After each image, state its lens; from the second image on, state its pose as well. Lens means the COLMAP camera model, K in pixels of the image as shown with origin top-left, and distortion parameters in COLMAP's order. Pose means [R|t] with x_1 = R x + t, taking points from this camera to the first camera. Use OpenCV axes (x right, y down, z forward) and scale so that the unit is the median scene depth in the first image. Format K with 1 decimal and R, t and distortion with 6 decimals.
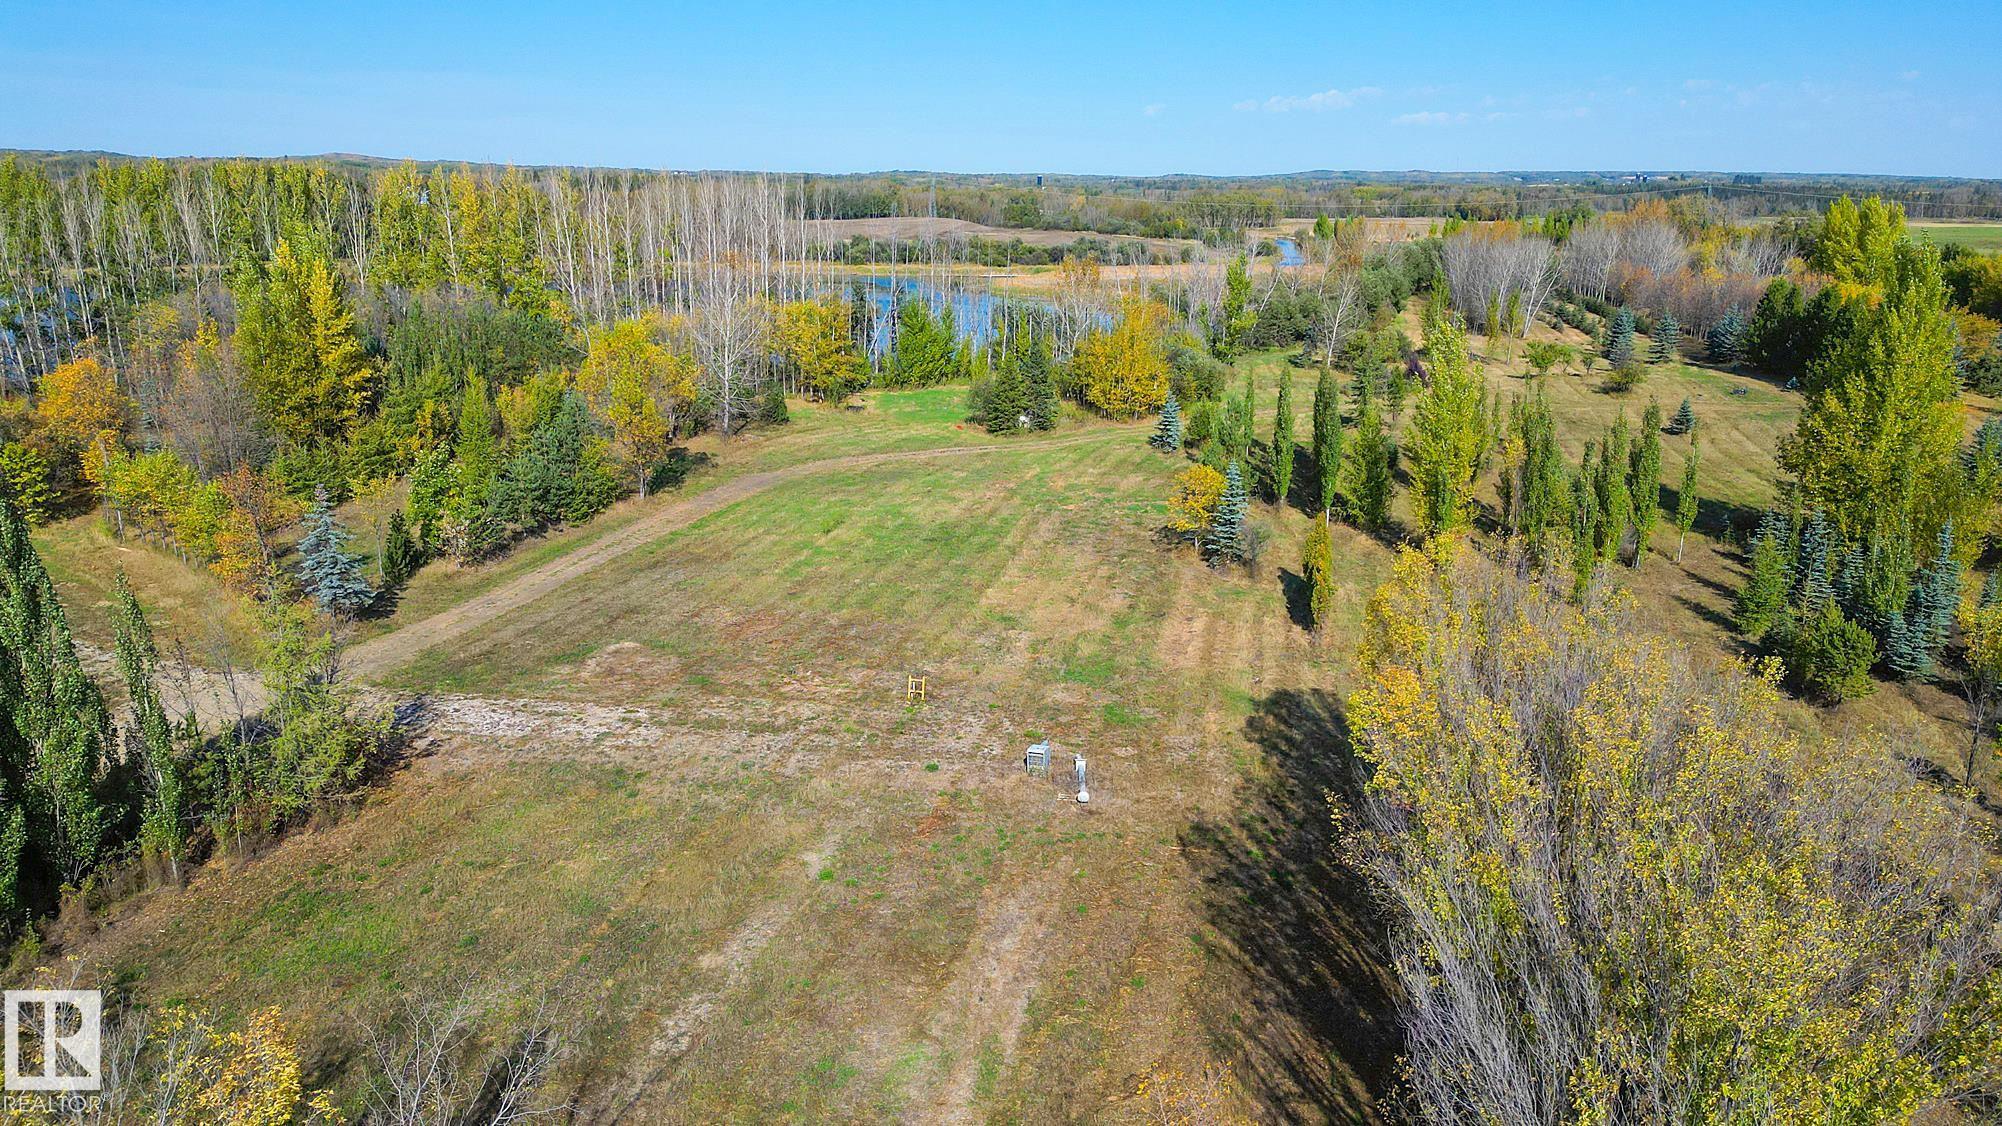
lens RADIAL K [[1399.7, 0, 984.9], [0, 1399.7, 583.0], [0, 0, 1]] dist [0.077567, -0.075104]
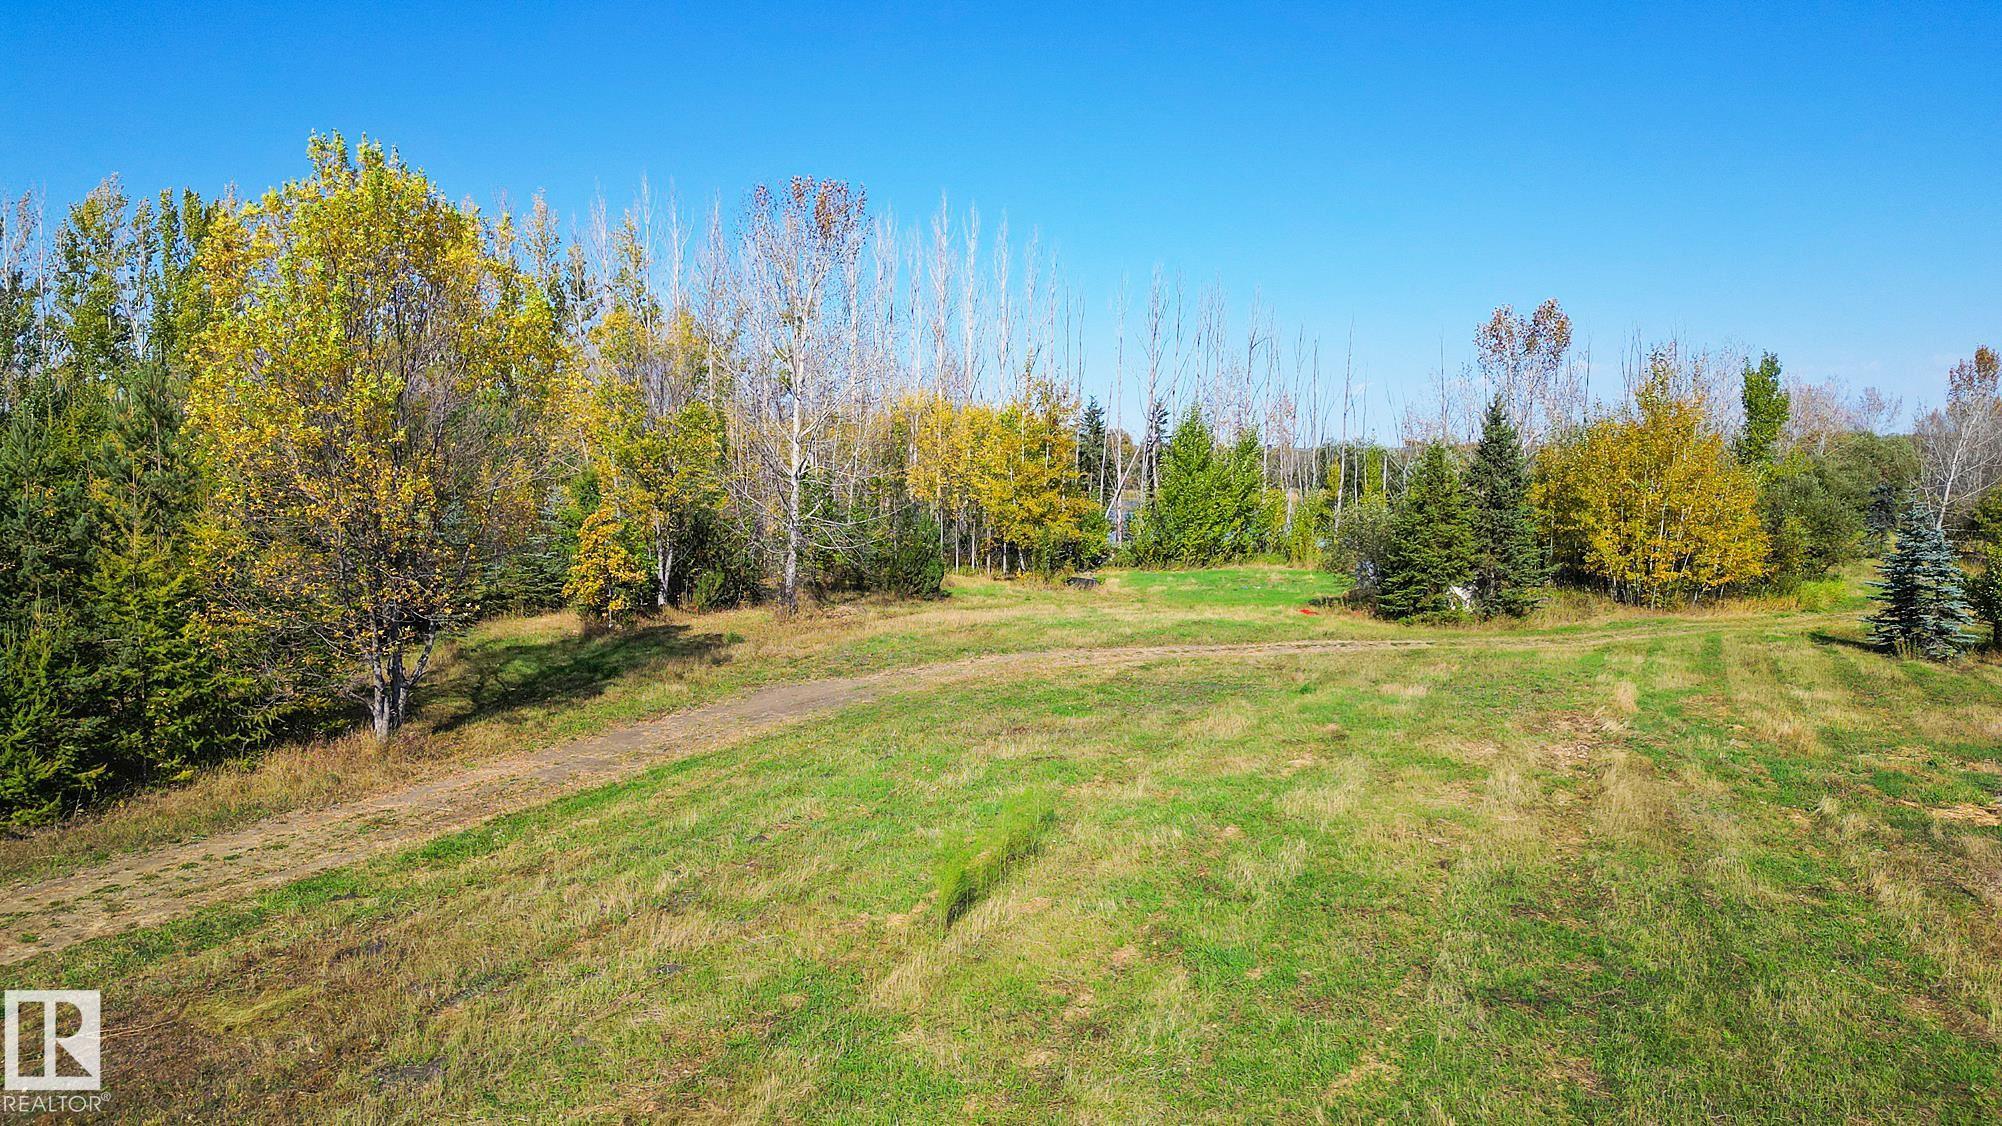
lens RADIAL K [[1399.7, 0, 994.1], [0, 1399.7, 570.3], [0, 0, 1]] dist [0.077567, -0.075104]
pose [[0.988547, 0.006121, -0.150786, -0.045953], [-0.035919, 0.980006, -0.195697, -0.027062], [0.146574, 0.198872, 0.969003, 0.480493]]
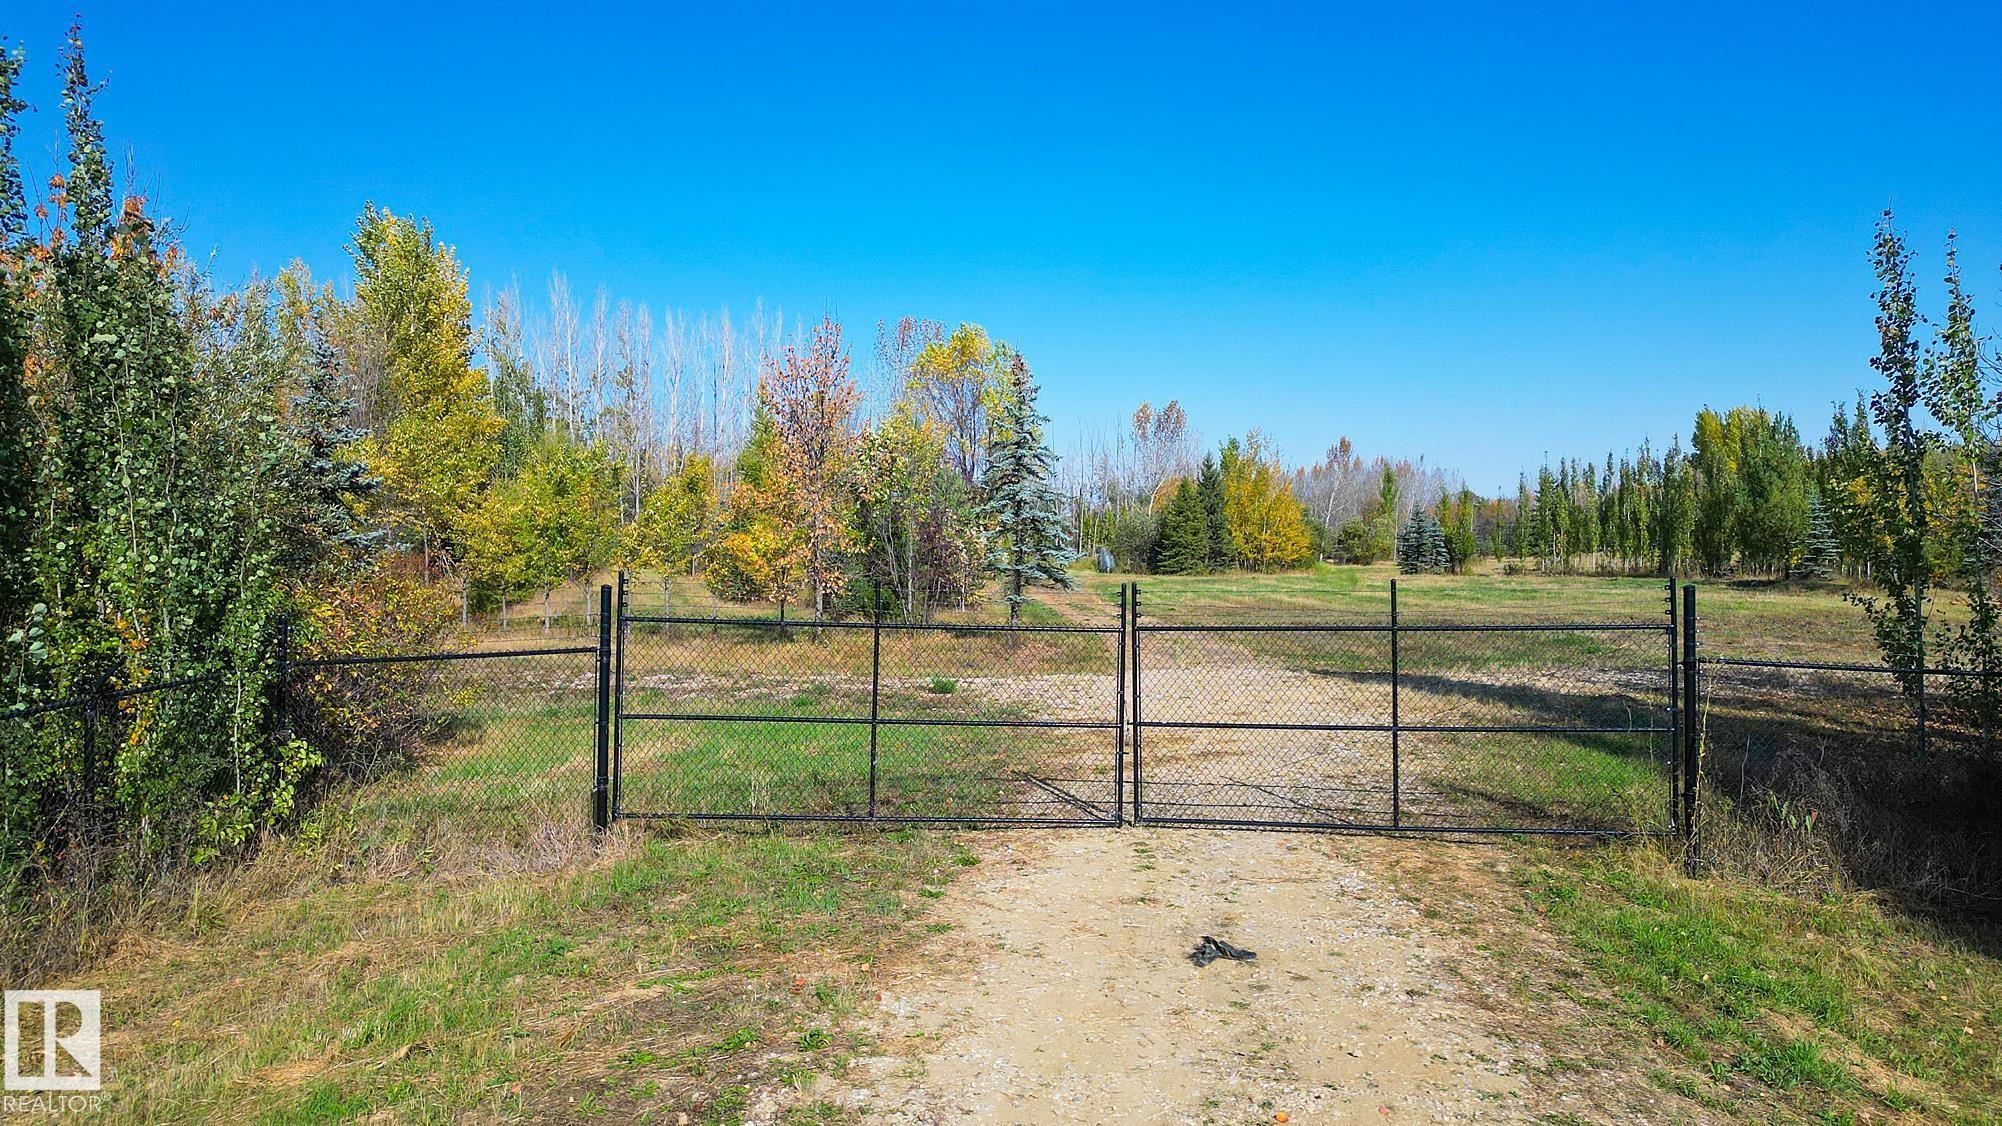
lens RADIAL K [[1399.7, 0, 985.4], [0, 1399.7, 558.2], [0, 0, 1]] dist [0.077567, -0.075104]
pose [[0.952703, -0.007608, 0.303808, -0.293692], [0.084116, 0.967232, -0.239554, 0.057763], [-0.292030, 0.253779, 0.922125, 0.257863]]
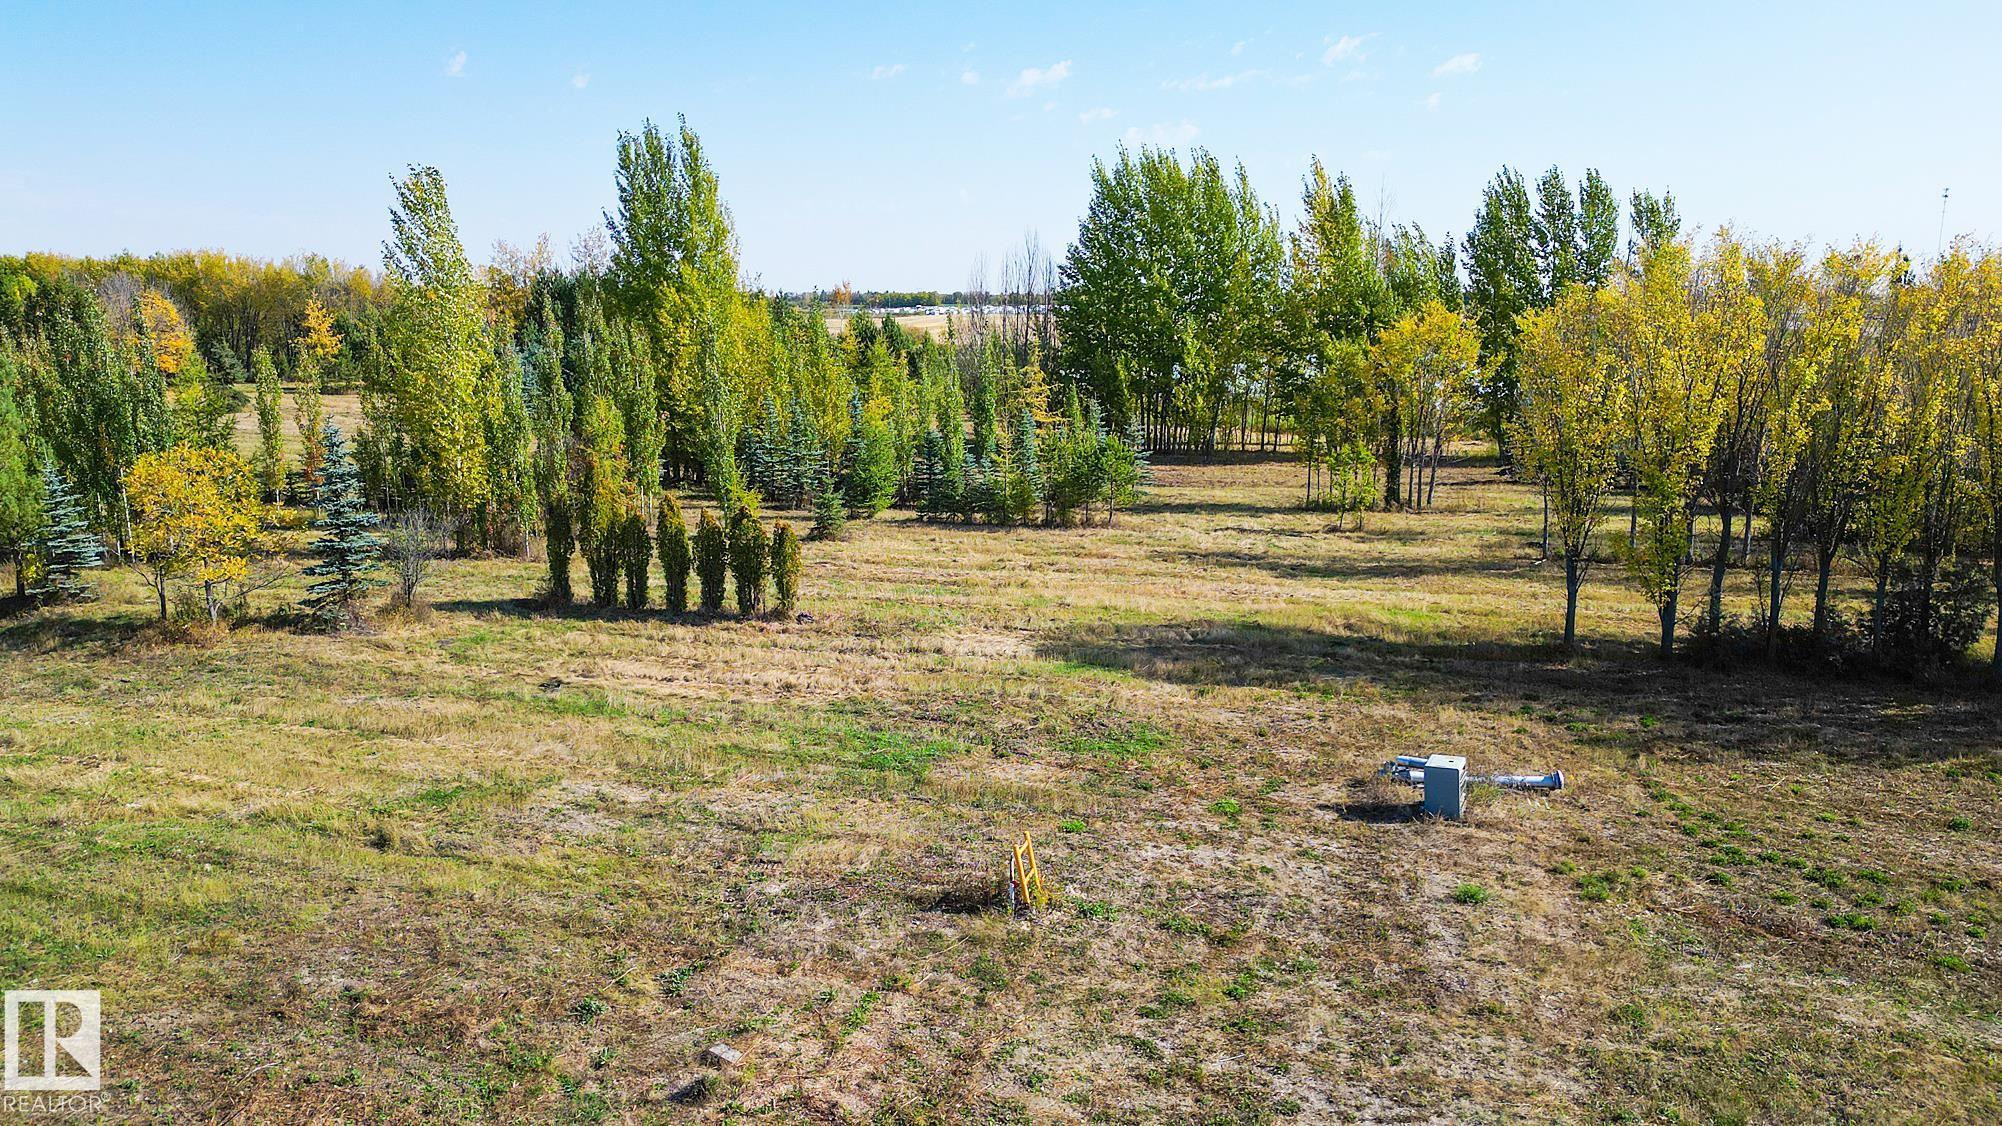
lens RADIAL K [[1399.7, 0, 996.2], [0, 1399.7, 565.8], [0, 0, 1]] dist [0.077567, -0.075104]
pose [[0.102532, -0.194752, 0.975479, -0.165323], [0.267326, 0.949966, 0.161560, -0.027536], [-0.958136, 0.244206, 0.149465, 0.376429]]
